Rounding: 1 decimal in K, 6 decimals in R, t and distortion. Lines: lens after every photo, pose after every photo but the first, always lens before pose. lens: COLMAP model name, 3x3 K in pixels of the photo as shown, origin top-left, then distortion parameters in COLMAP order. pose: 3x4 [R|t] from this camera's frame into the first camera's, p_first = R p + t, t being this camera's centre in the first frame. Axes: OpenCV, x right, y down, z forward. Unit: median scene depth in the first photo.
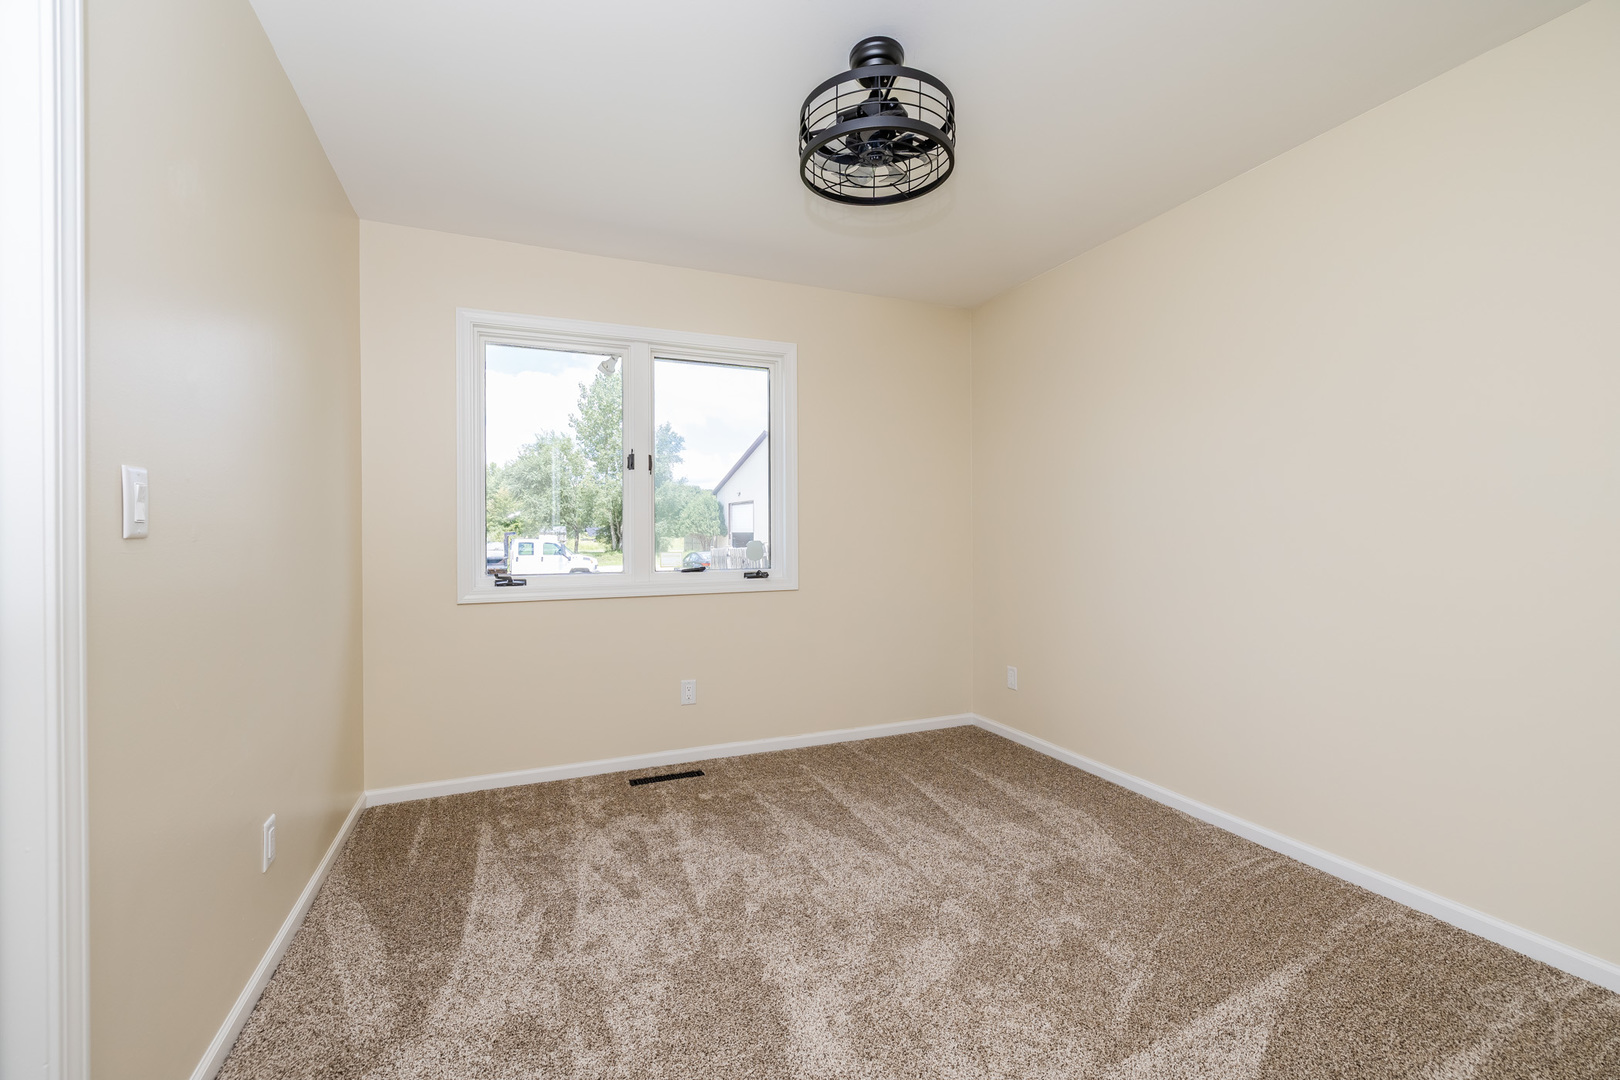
lens RADIAL K [[736.7, 0, 814.5], [0, 736.7, 535.8], [0, 0, 1]] dist [-0.003129, -0.000118]
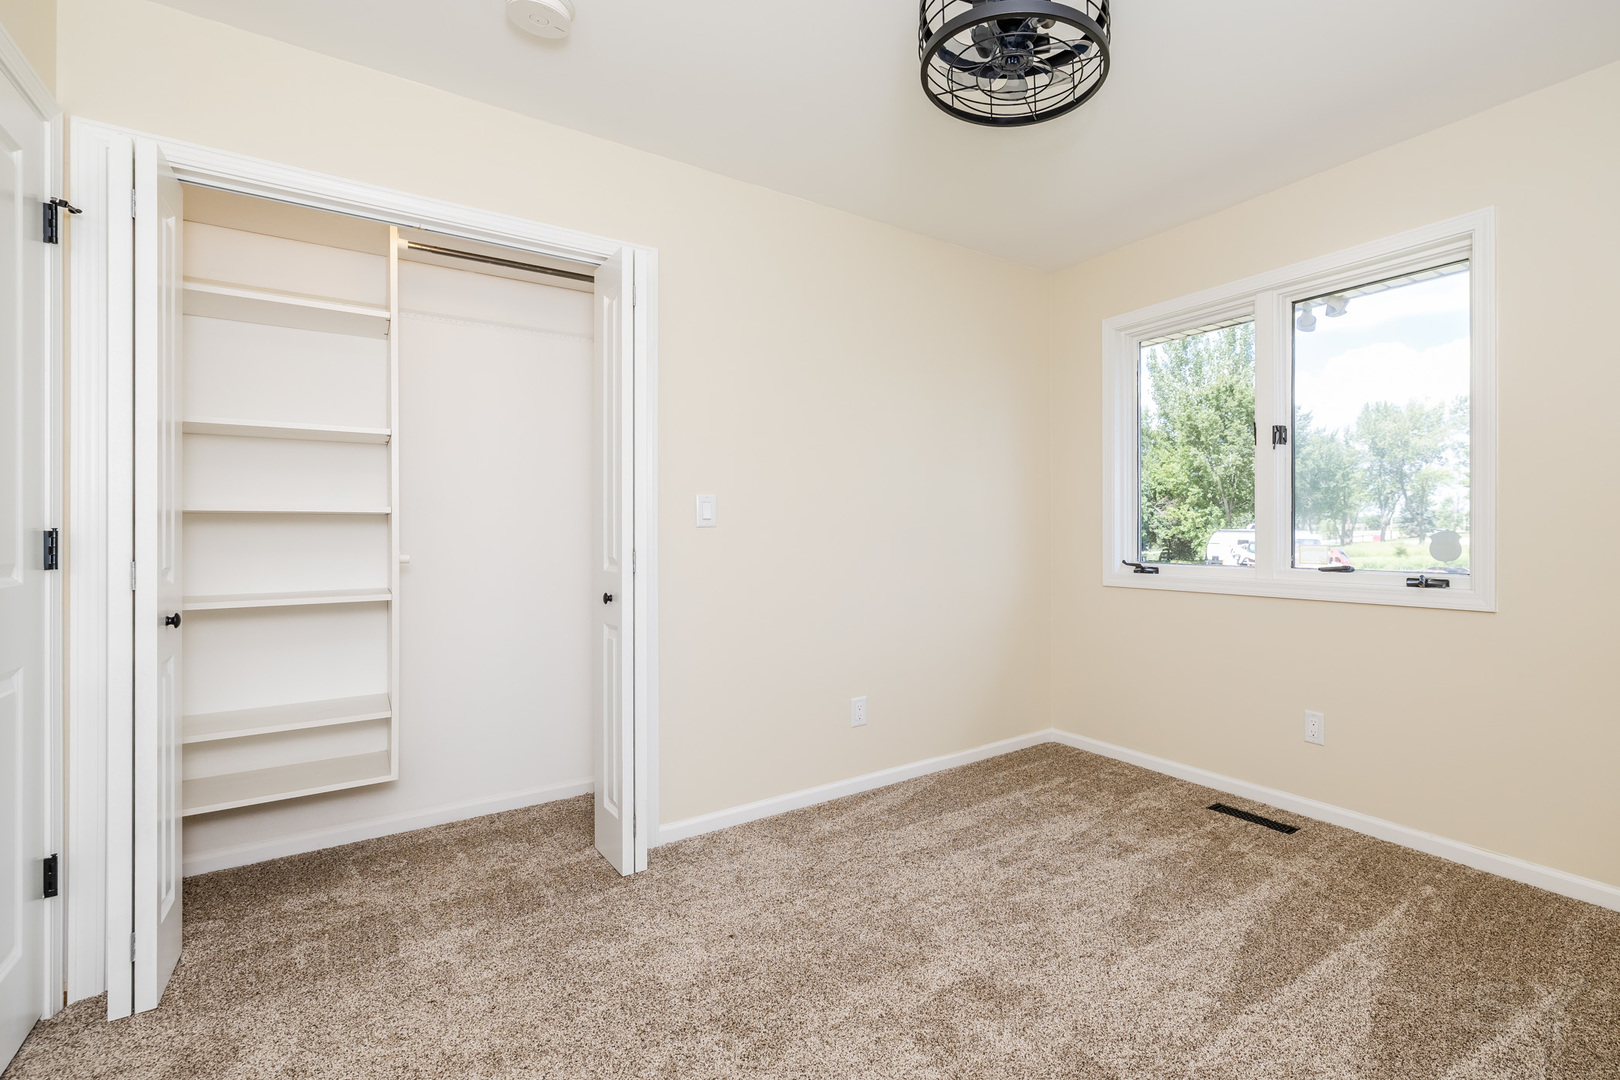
lens RADIAL K [[681.0, 0, 812.8], [0, 681.0, 535.9], [0, 0, 1]] dist [0.001087, -0.000099]
pose [[0.195020, 0.011691, -0.980730, 0.485975], [0.002569, 0.999919, 0.012430, 0.002662], [0.980796, -0.004944, 0.194975, 0.402927]]
